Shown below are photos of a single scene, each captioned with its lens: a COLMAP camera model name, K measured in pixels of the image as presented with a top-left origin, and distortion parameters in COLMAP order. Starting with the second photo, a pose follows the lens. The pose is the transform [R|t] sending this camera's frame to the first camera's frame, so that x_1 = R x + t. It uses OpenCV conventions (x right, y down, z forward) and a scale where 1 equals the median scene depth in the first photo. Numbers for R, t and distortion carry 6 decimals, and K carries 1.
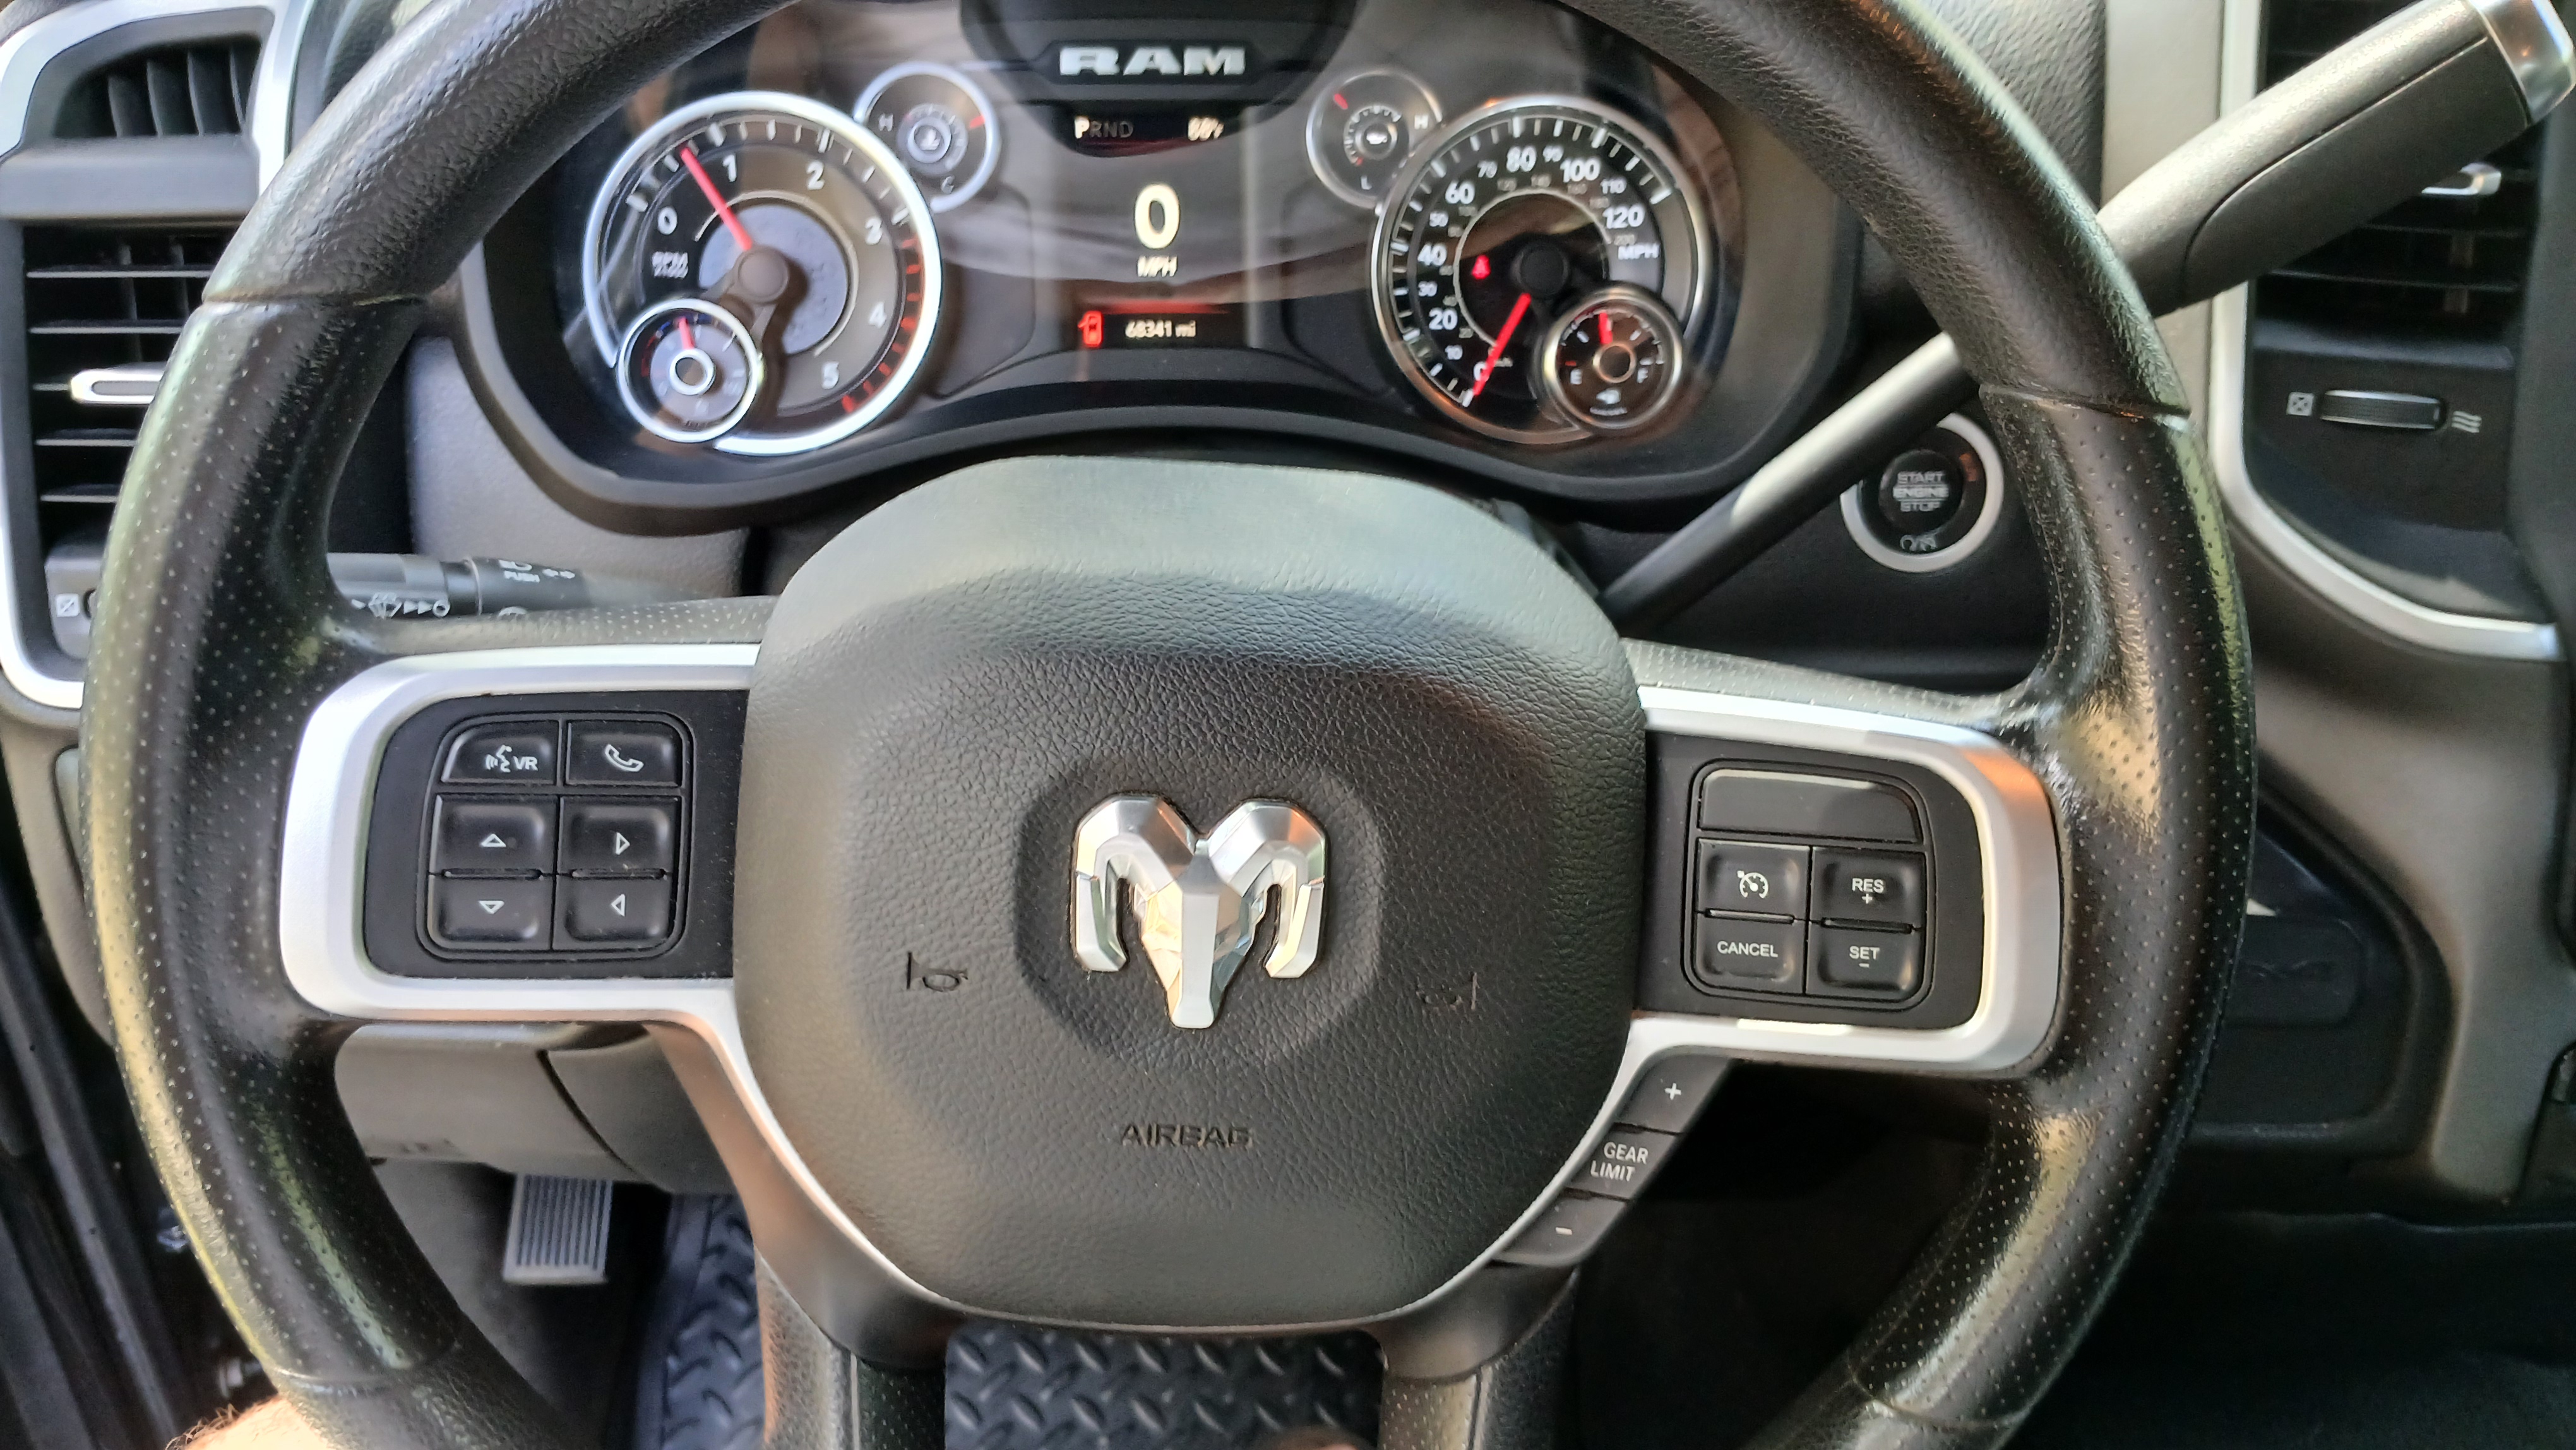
lens RADIAL K [[1909.5, 0, 1267.0], [0, 1909.5, 746.1], [0, 0, 1]] dist [0.067456, -0.141552]
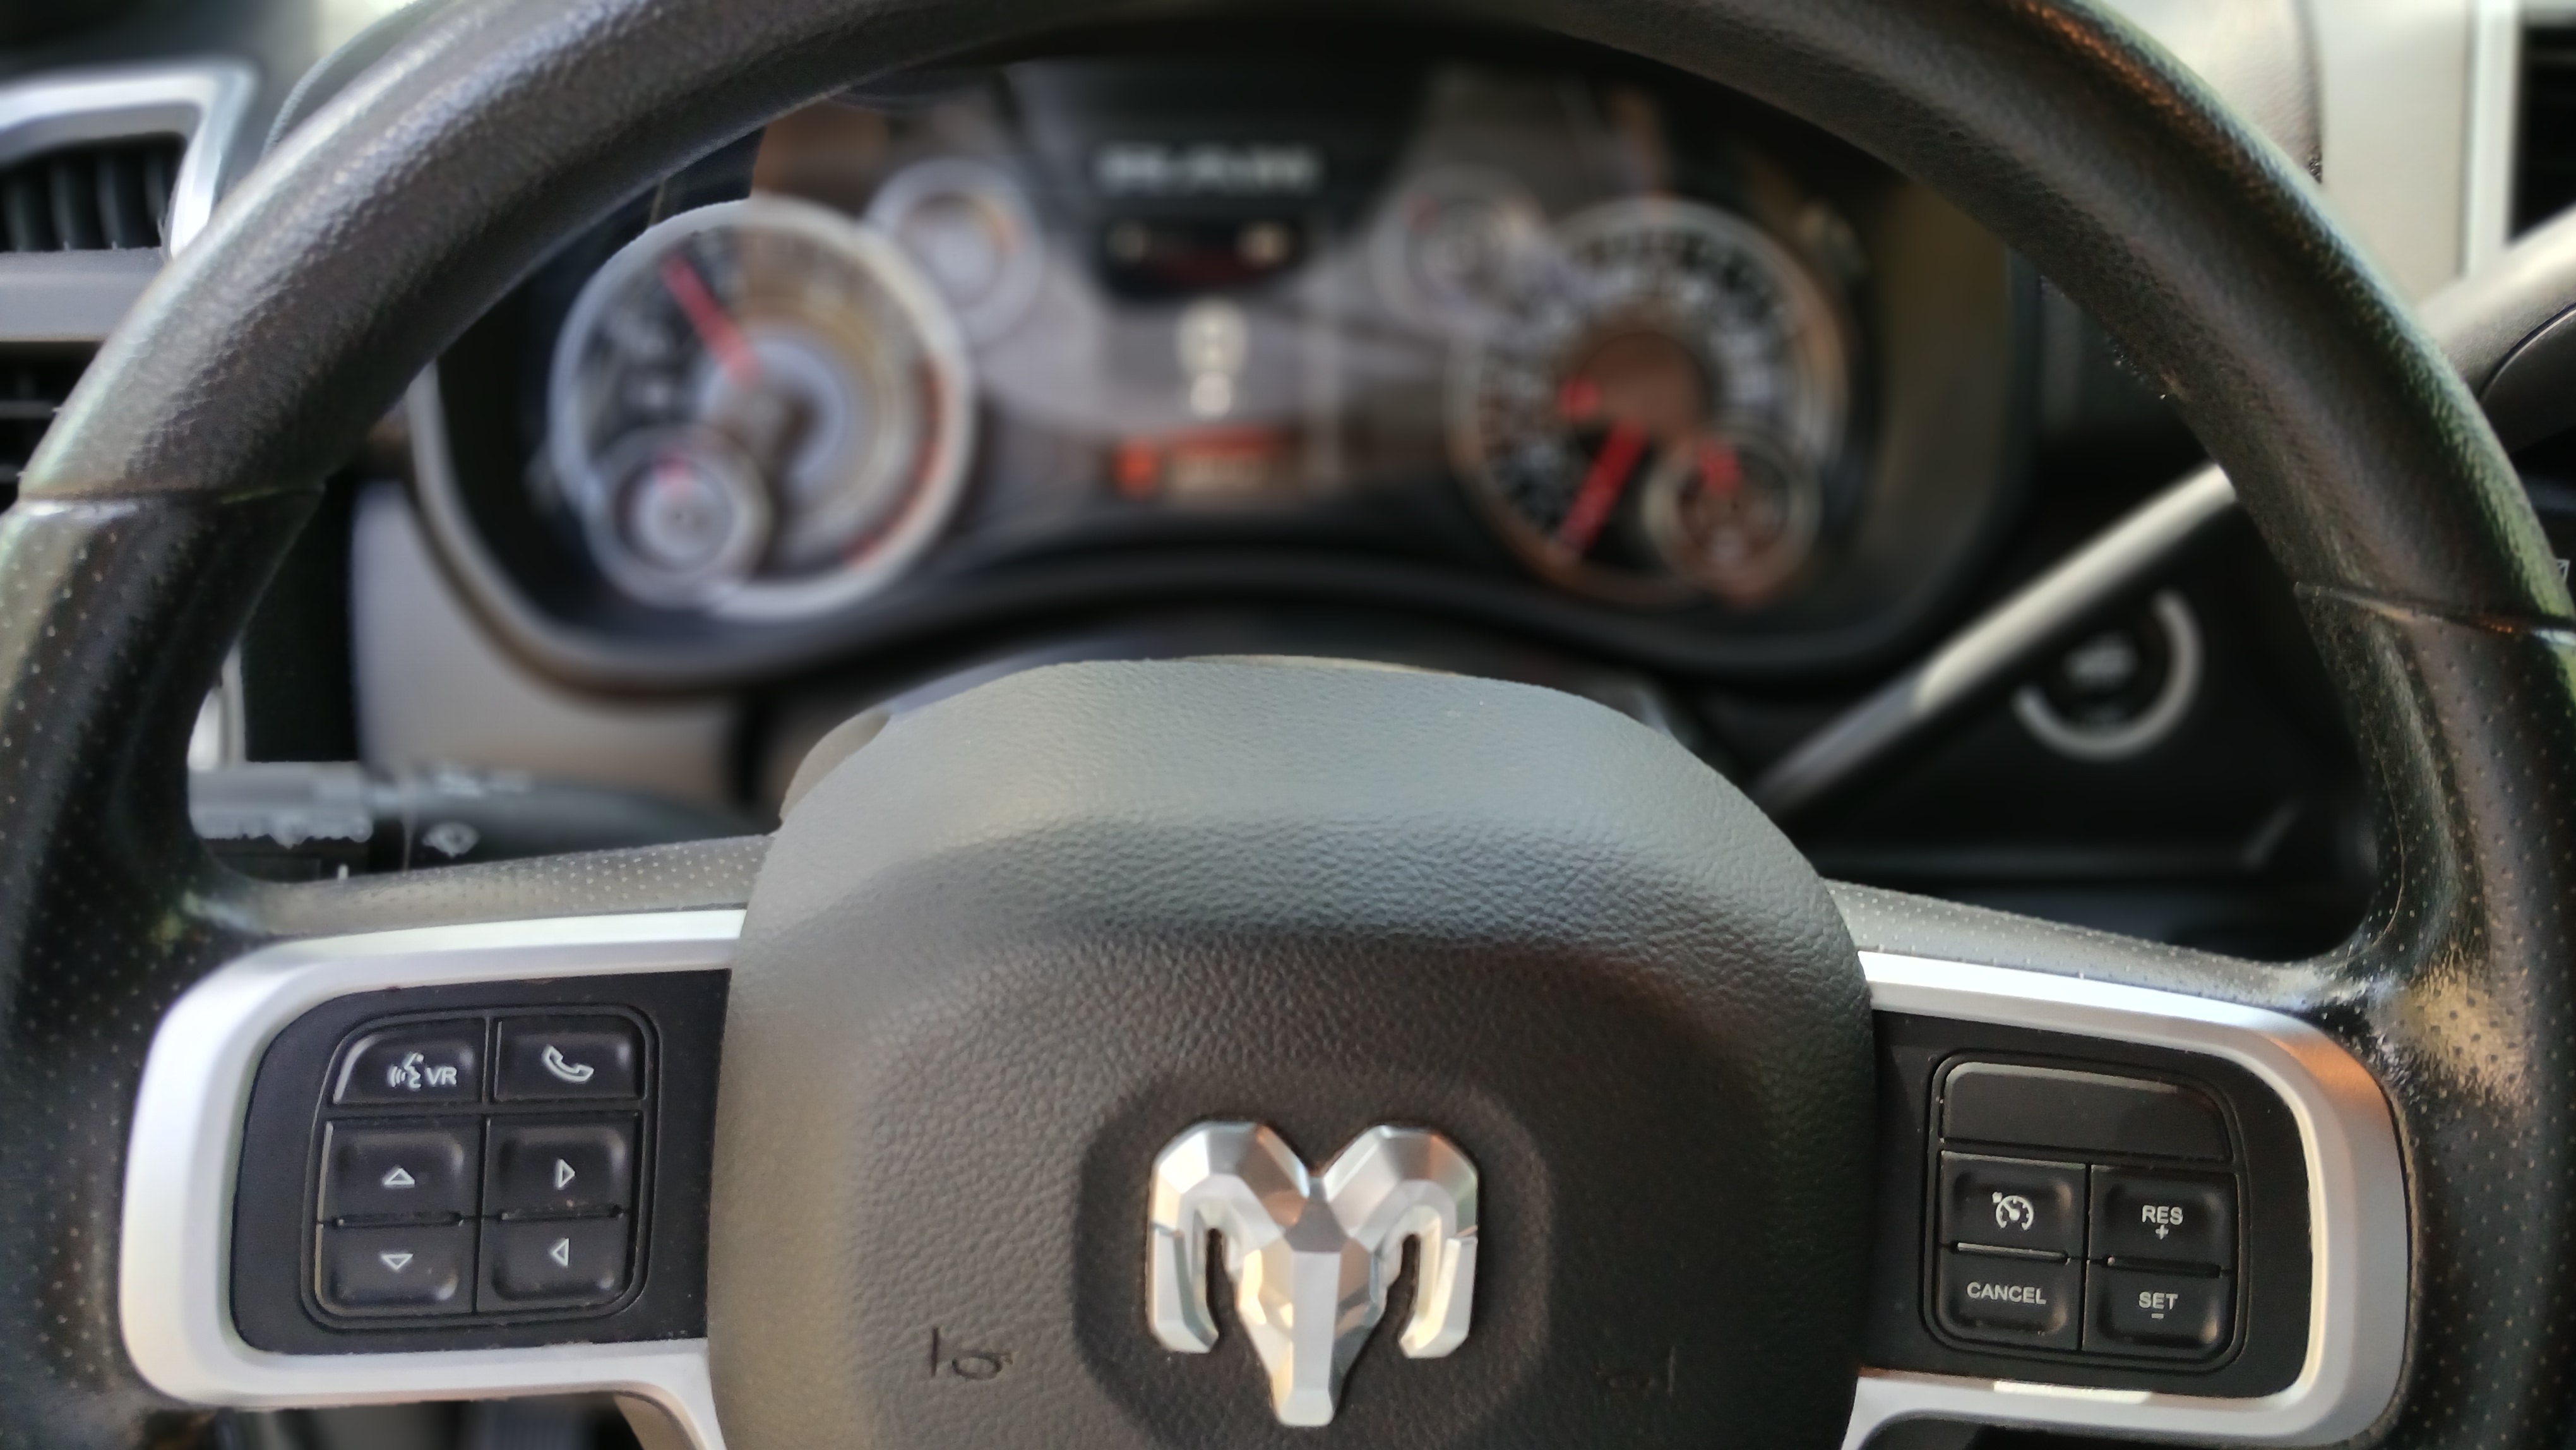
lens RADIAL K [[1909.5, 0, 1267.0], [0, 1909.5, 746.1], [0, 0, 1]] dist [0.067456, -0.141552]
pose [[0.999992, -0.003794, -0.001041, -0.052142], [0.003744, 0.999009, -0.044351, -0.089258], [0.001208, 0.044347, 0.999015, 0.222331]]
